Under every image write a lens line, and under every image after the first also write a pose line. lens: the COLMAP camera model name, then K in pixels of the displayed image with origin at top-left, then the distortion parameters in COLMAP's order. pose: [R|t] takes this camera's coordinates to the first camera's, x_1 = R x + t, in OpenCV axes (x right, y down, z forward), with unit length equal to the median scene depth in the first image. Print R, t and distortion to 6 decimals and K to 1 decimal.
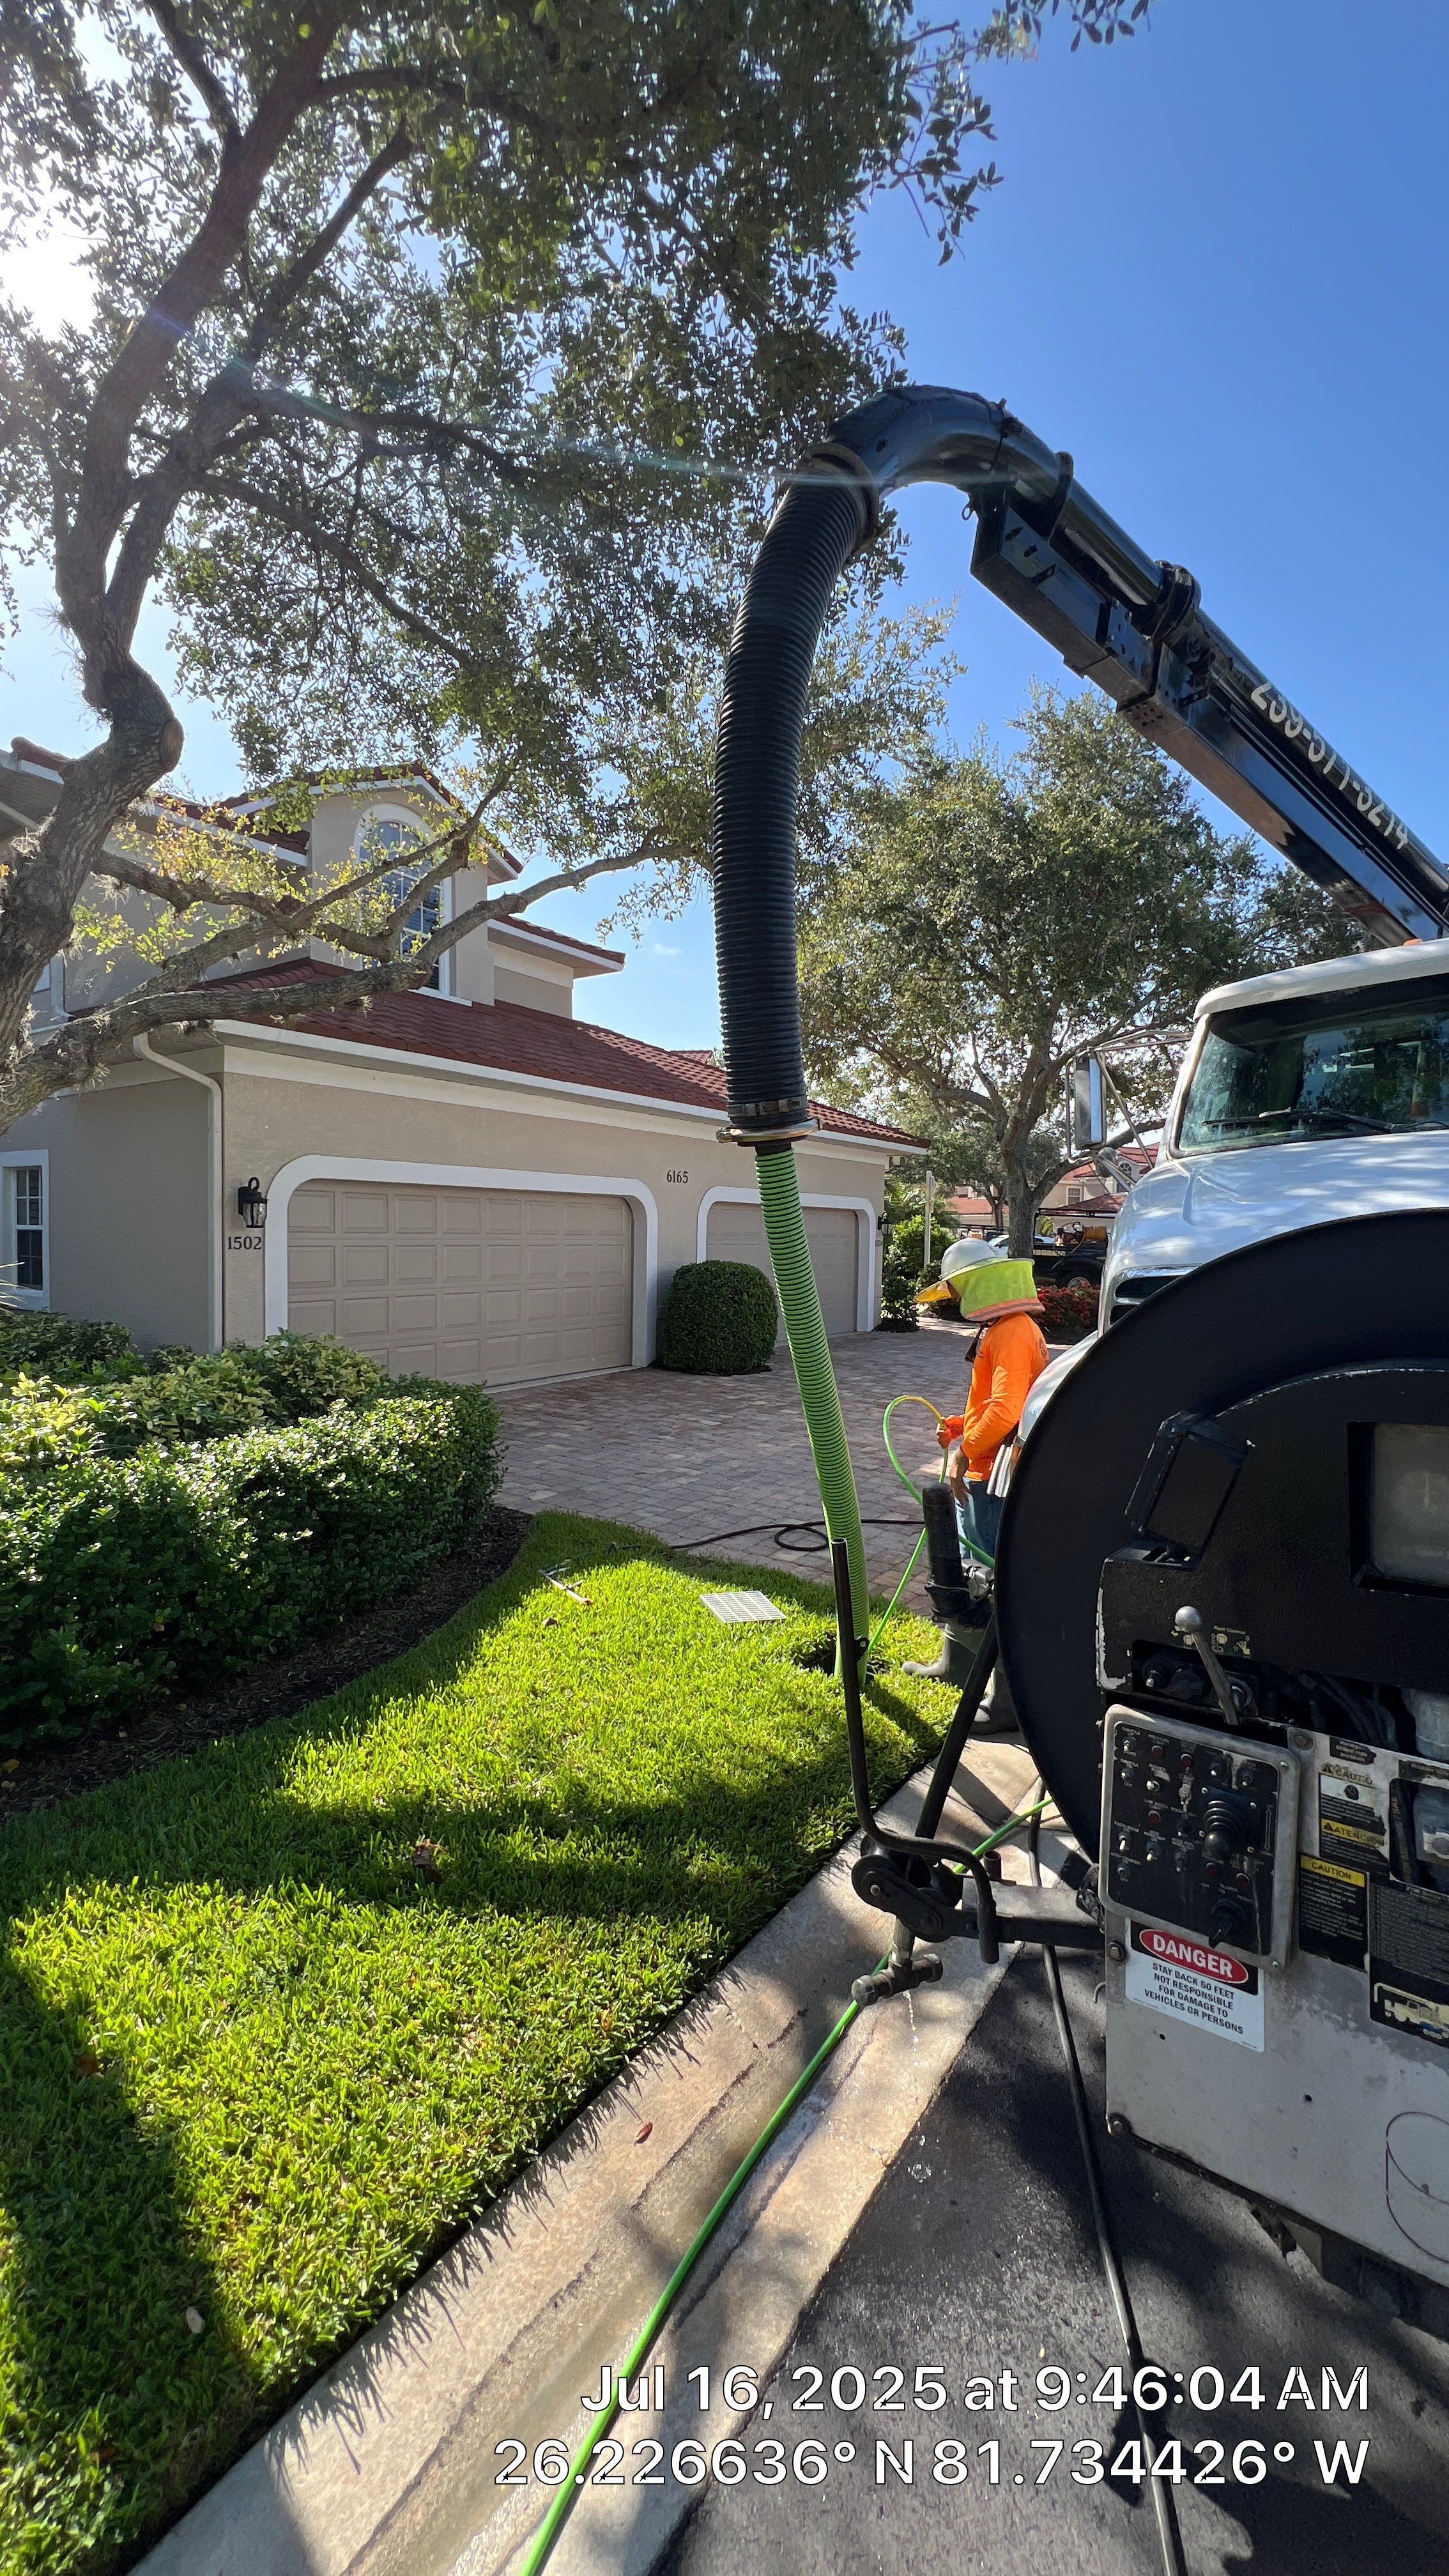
lens RADIAL K [[1009.0, 0, 740.3], [0, 1009.0, 1280.5], [0, 0, 1]] dist [0.003602, 0.000929]
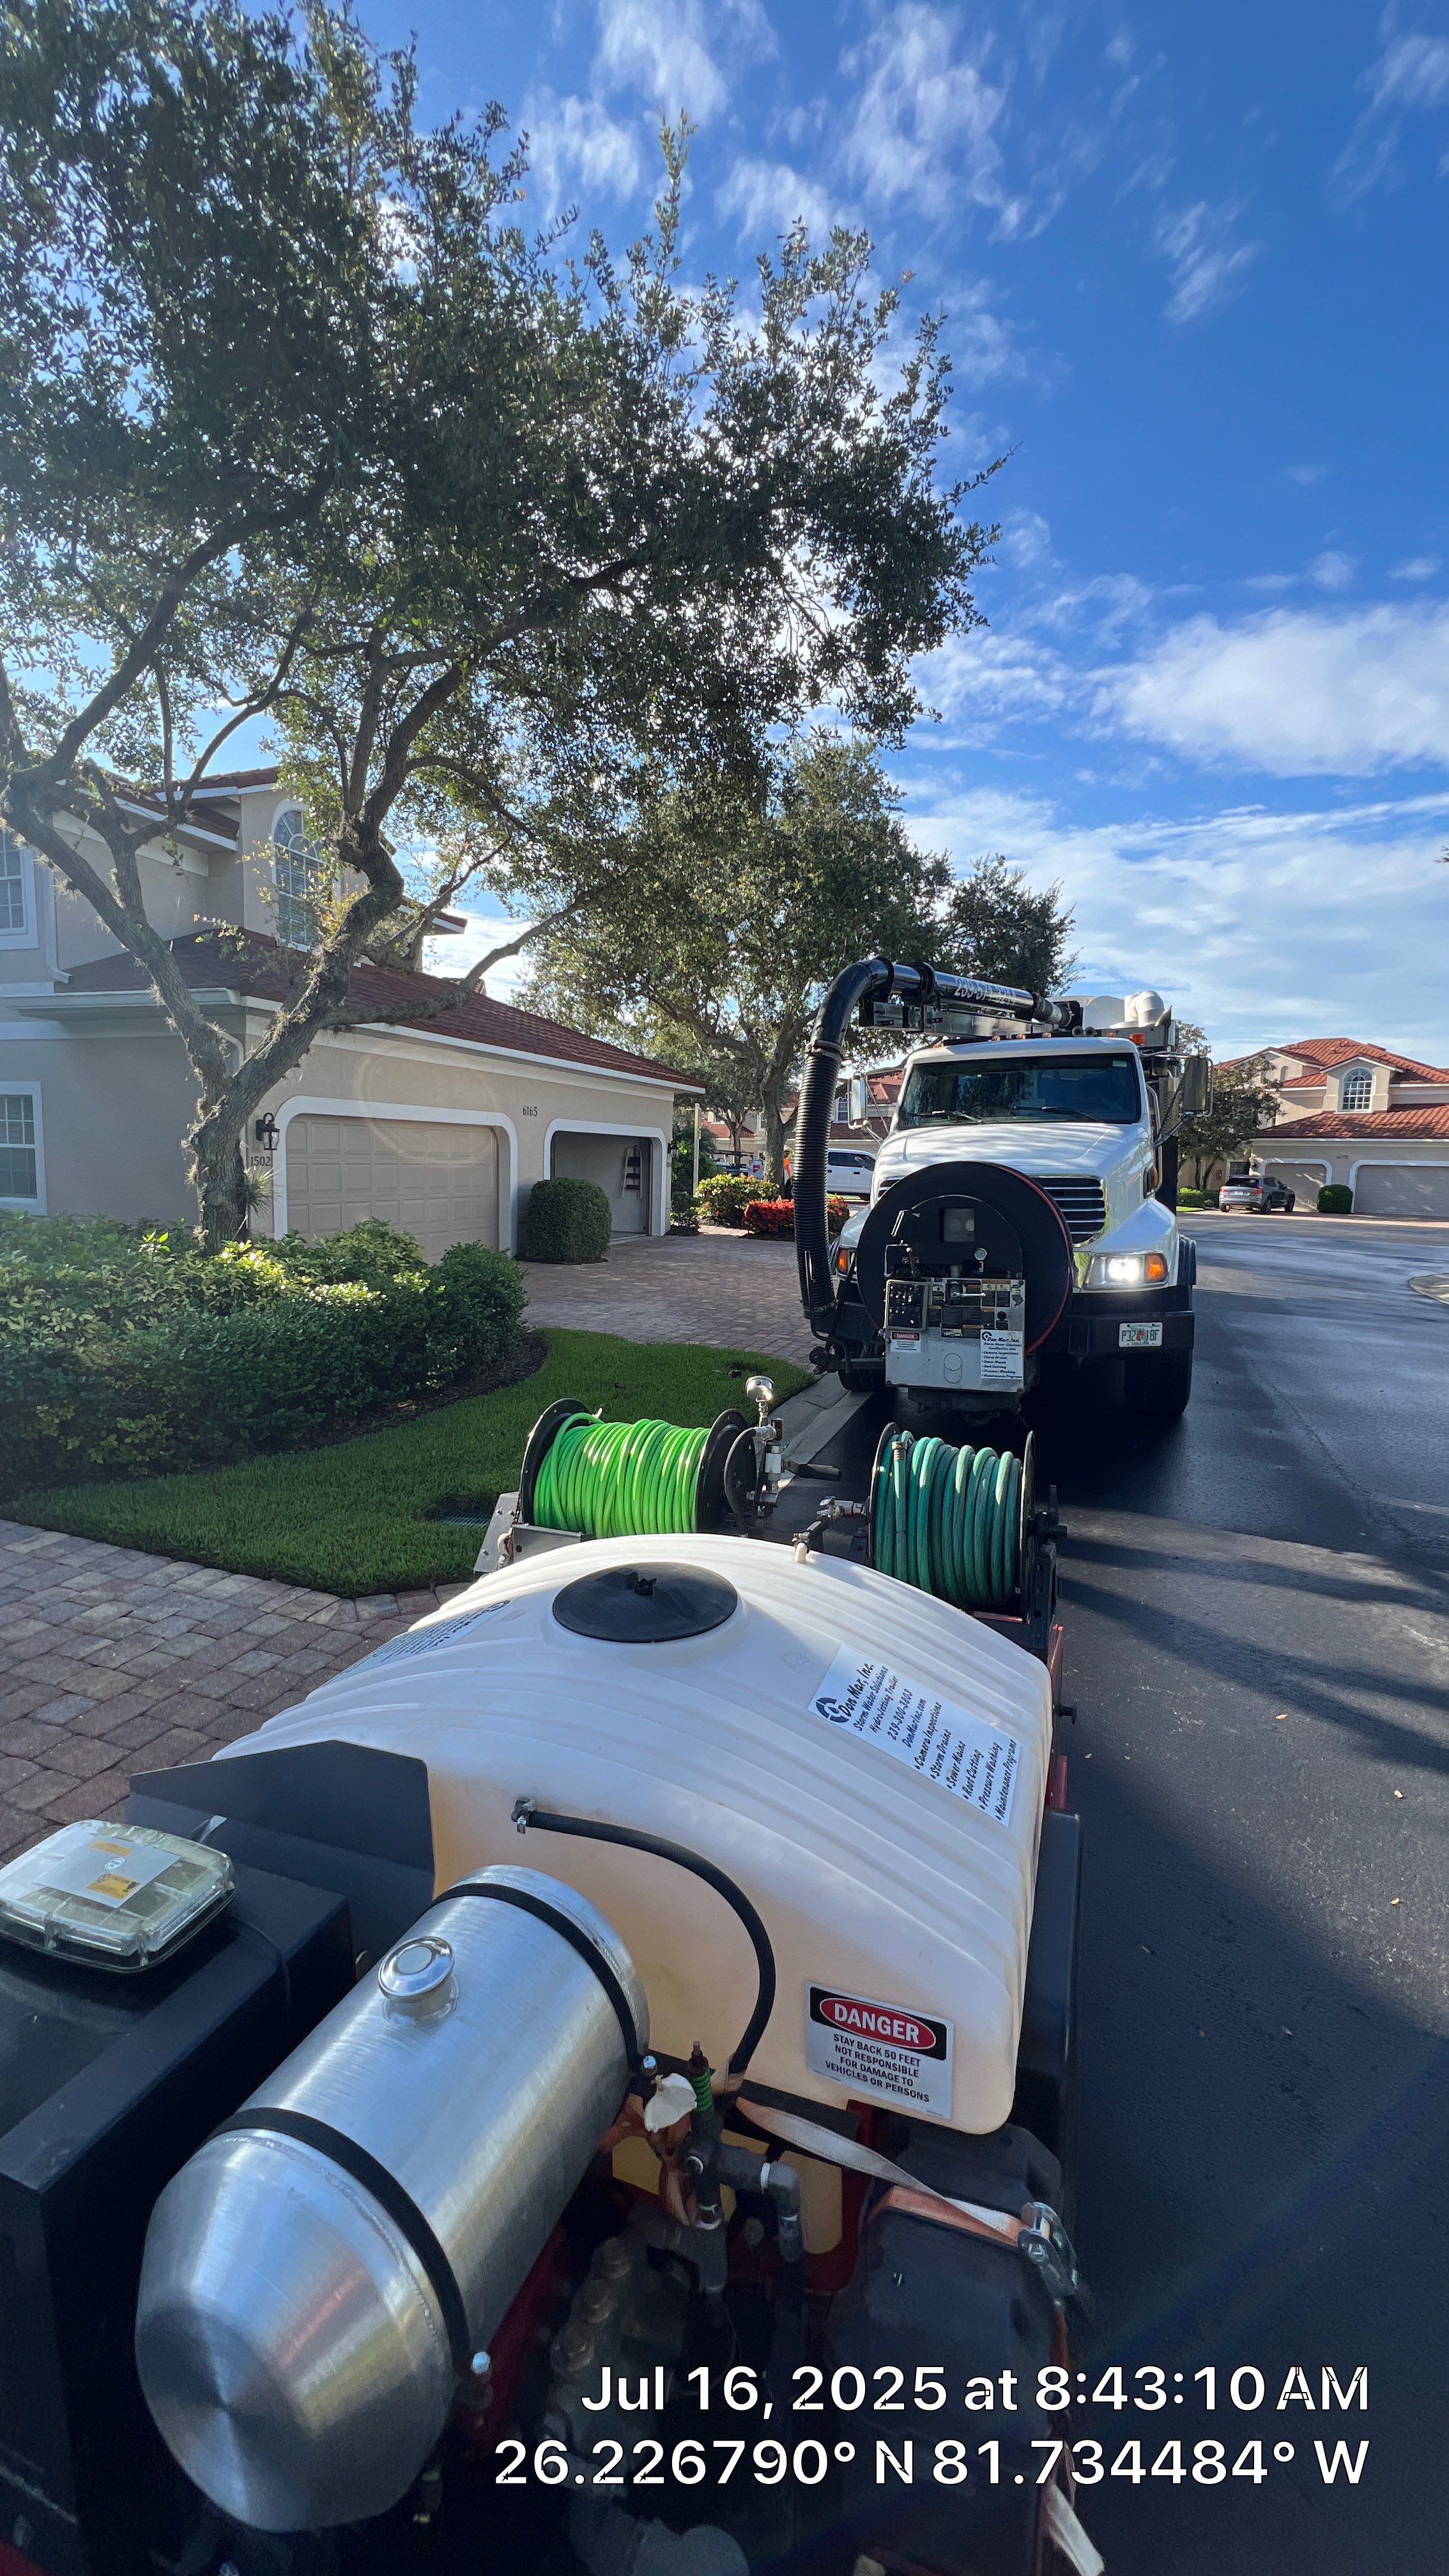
lens RADIAL K [[1009.0, 0, 731.6], [0, 1009.0, 1298.0], [0, 0, 1]] dist [0.003602, 0.000929]
pose [[0.966712, -0.025647, 0.254579, -0.606250], [0.001185, 0.995402, 0.095781, 0.043751], [-0.255865, -0.092291, 0.962297, -1.306289]]
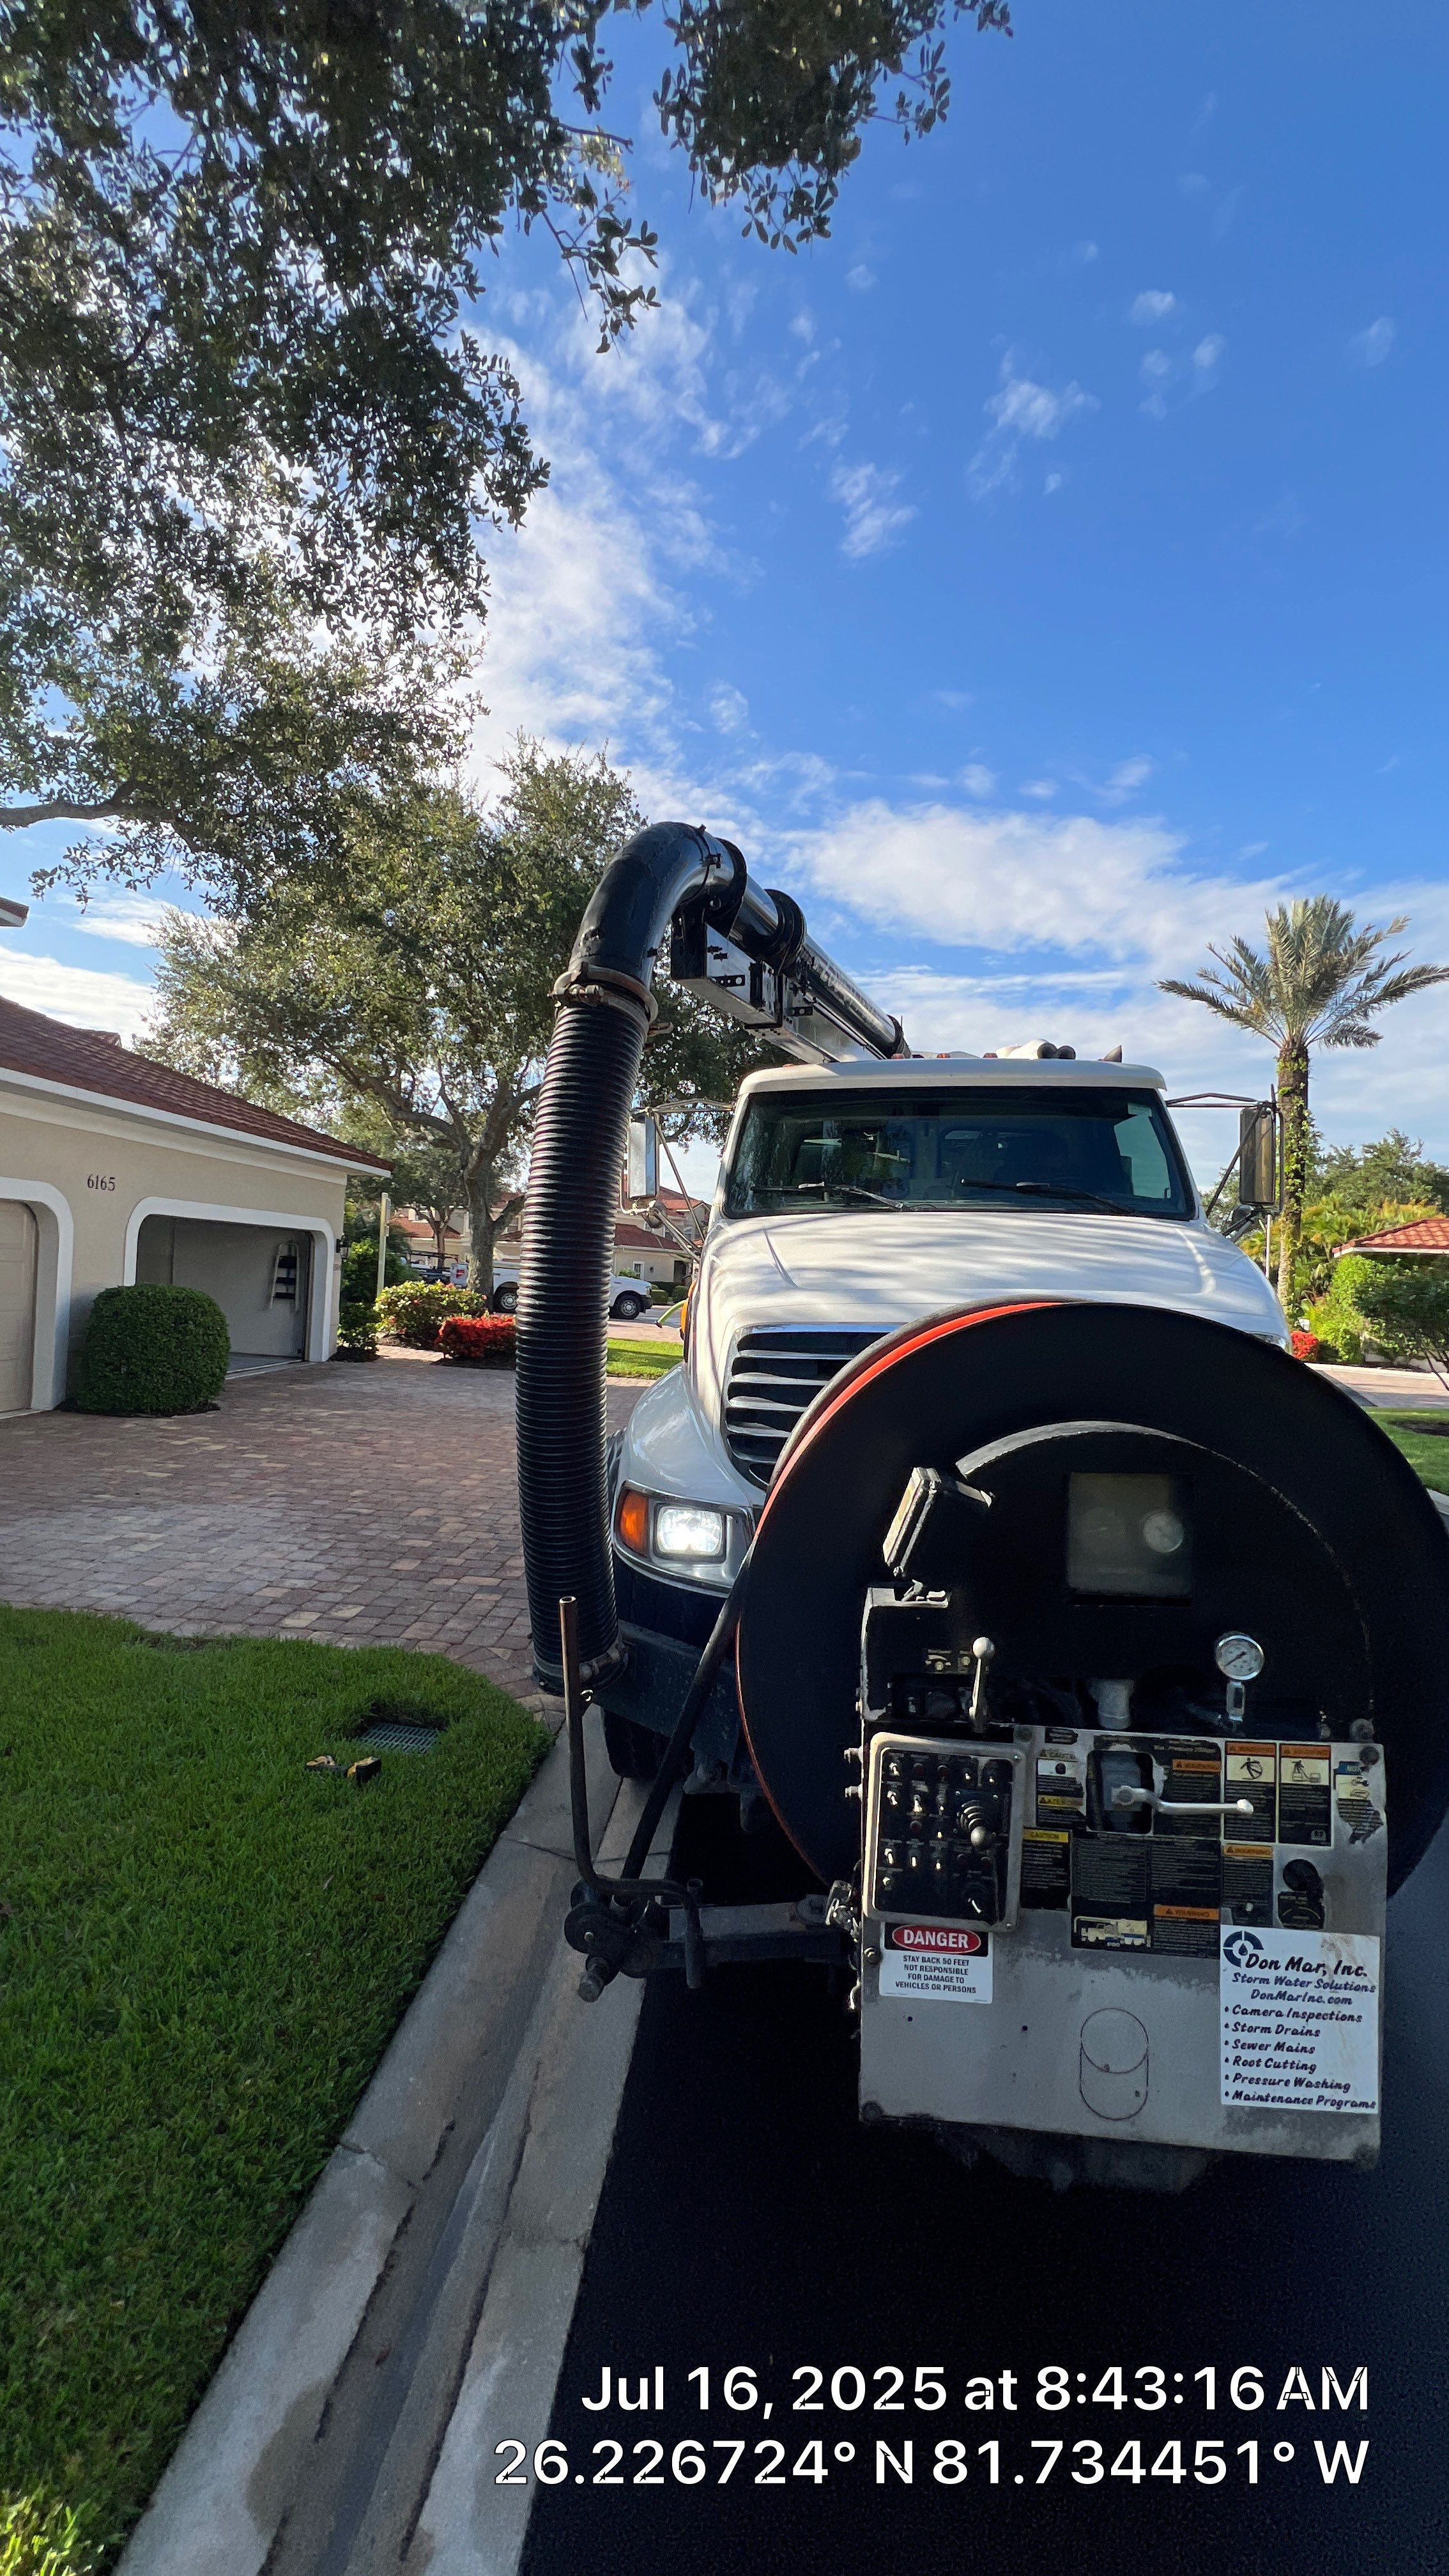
lens RADIAL K [[1009.0, 0, 711.5], [0, 1009.0, 1281.4], [0, 0, 1]] dist [0.003602, 0.000929]
pose [[0.865732, 0.026213, 0.499820, -0.171091], [-0.015143, 0.999542, -0.026191, -0.024838], [-0.500278, 0.015105, 0.865733, 0.049732]]
